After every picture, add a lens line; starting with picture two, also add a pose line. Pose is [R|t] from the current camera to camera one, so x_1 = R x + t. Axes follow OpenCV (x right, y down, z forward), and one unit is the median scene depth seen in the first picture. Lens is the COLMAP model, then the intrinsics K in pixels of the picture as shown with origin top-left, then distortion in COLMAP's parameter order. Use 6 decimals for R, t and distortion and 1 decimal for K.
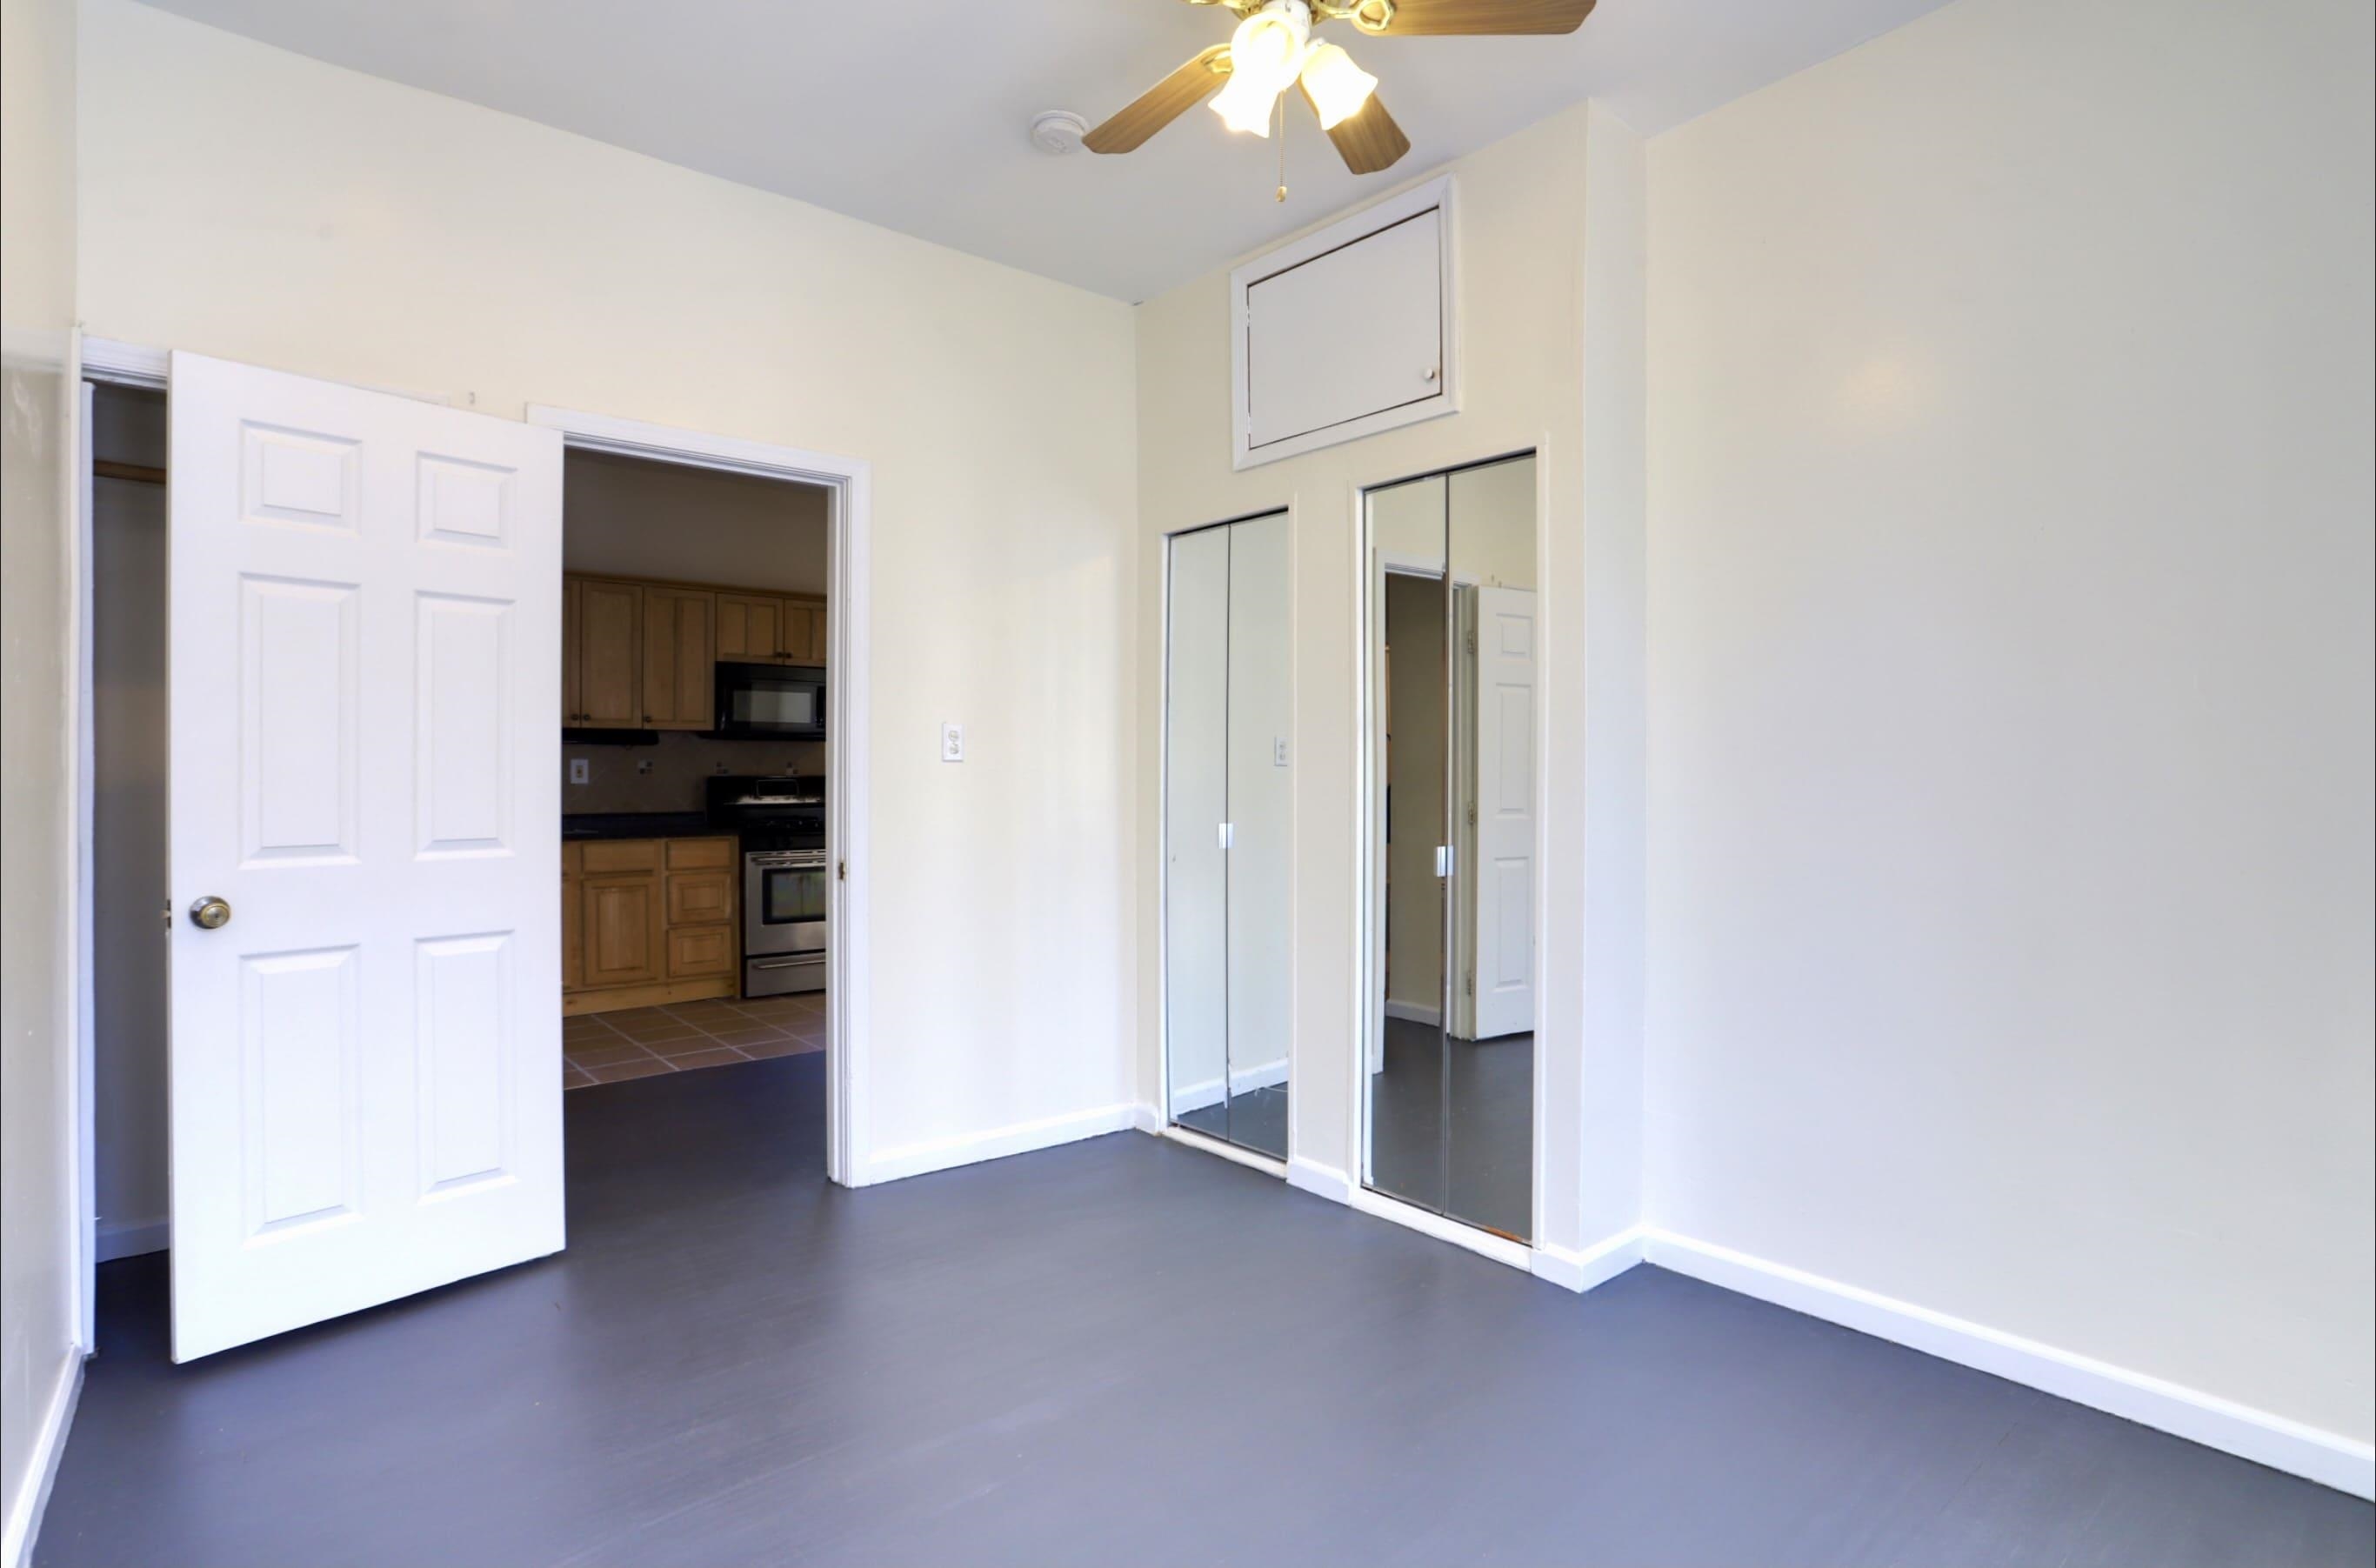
lens RADIAL K [[1274.1, 0, 1196.0], [0, 1274.1, 779.3], [0, 0, 1]] dist [-0.011913, 0.003428]
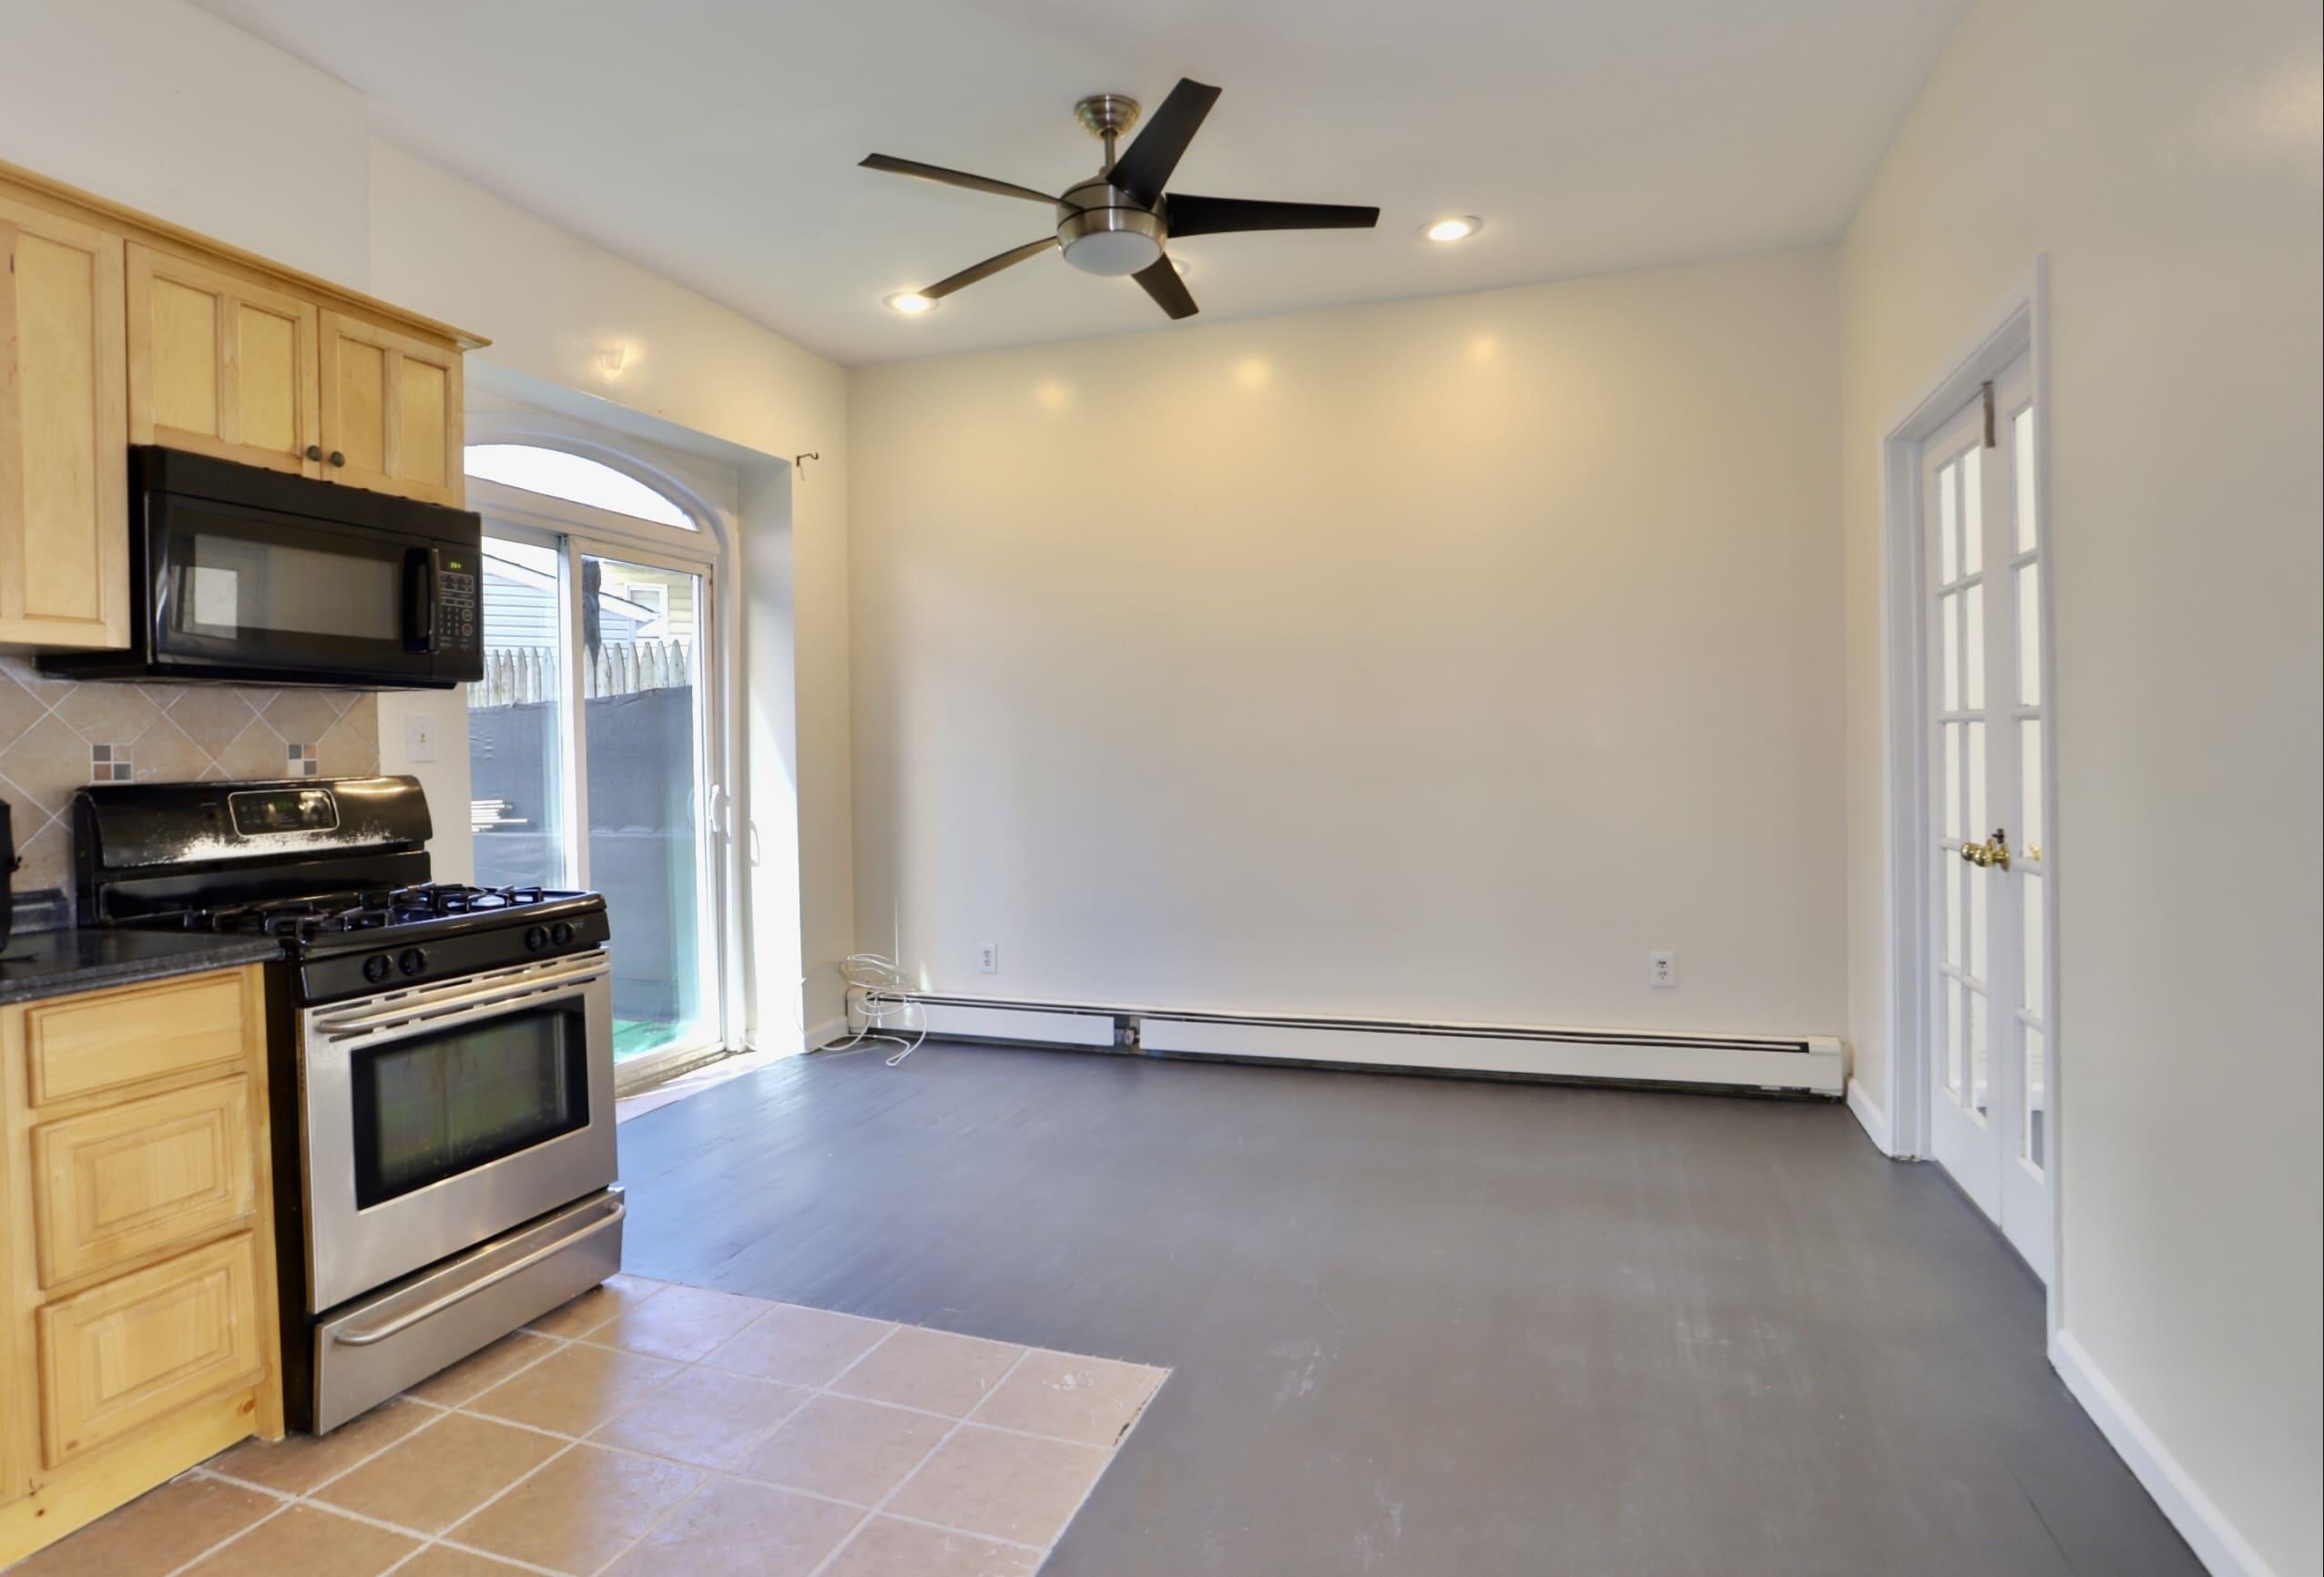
lens RADIAL K [[1272.5, 0, 1134.5], [0, 1272.5, 773.4], [0, 0, 1]] dist [-0.000181, -0.000197]
pose [[0.859459, -0.024139, 0.510634, -0.332981], [0.019418, 0.999705, 0.014576, -0.005837], [-0.510835, -0.002612, 0.859675, 0.594165]]
